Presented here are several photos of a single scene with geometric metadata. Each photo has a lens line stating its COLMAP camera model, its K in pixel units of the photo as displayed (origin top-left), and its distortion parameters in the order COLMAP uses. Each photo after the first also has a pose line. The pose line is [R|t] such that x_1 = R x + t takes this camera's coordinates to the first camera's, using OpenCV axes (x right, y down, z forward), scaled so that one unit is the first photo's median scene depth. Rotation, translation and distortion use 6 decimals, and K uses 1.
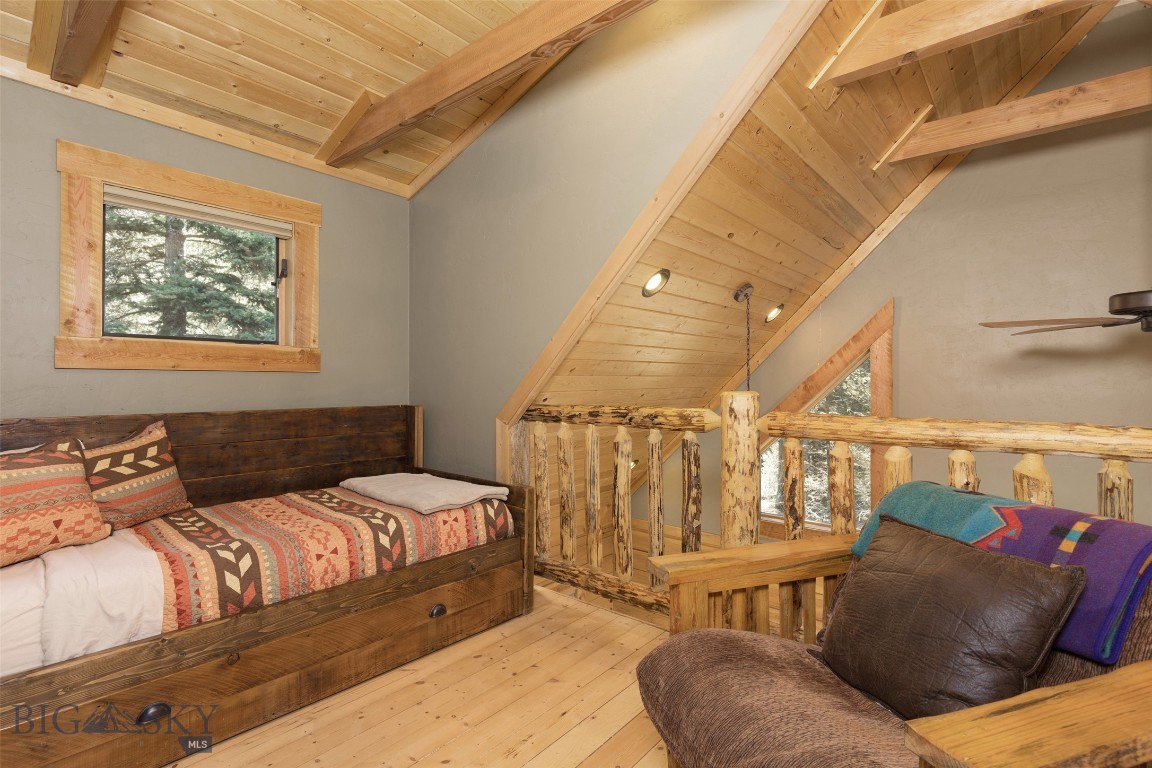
lens RADIAL K [[549.6, 0, 576.7], [0, 549.6, 406.3], [0, 0, 1]] dist [0.002437, 0.000007]
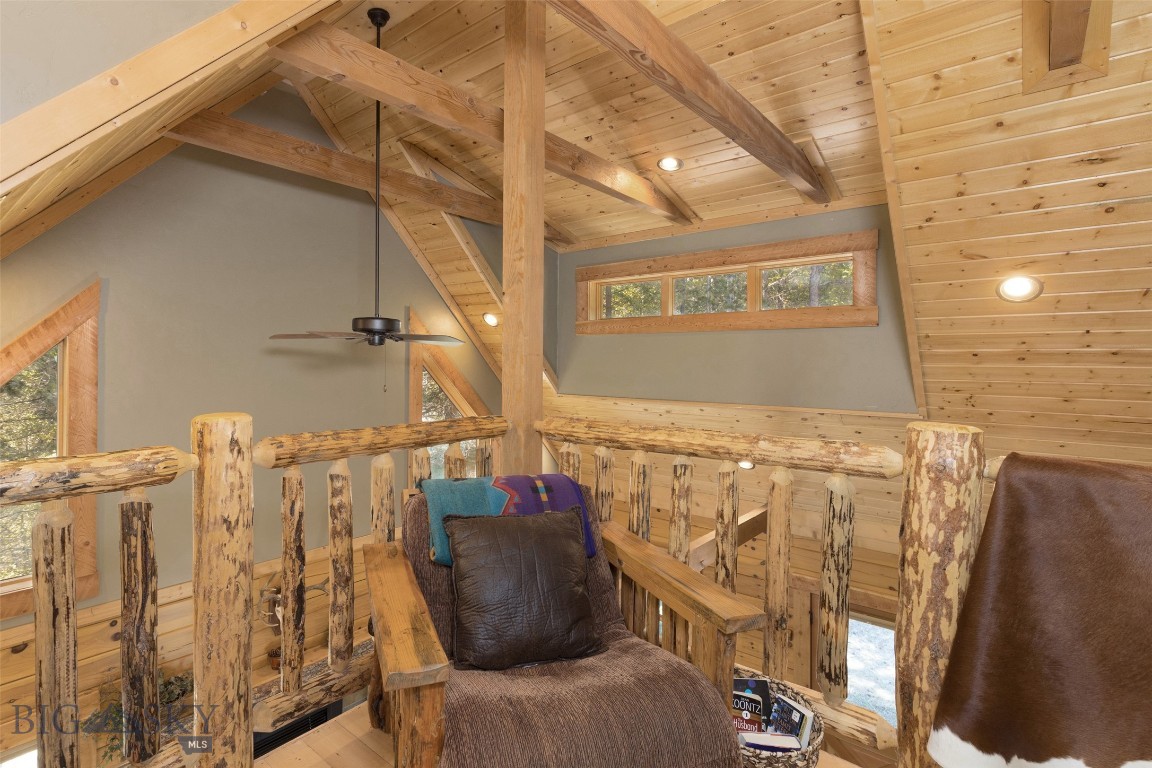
lens RADIAL K [[531.1, 0, 555.4], [0, 531.1, 371.3], [0, 0, 1]] dist [0.000388, 0.000037]
pose [[0.044766, -0.013241, 0.998910, -0.362848], [0.040220, 0.999125, 0.011442, -0.071627], [-0.998188, 0.039664, 0.045260, 0.516005]]
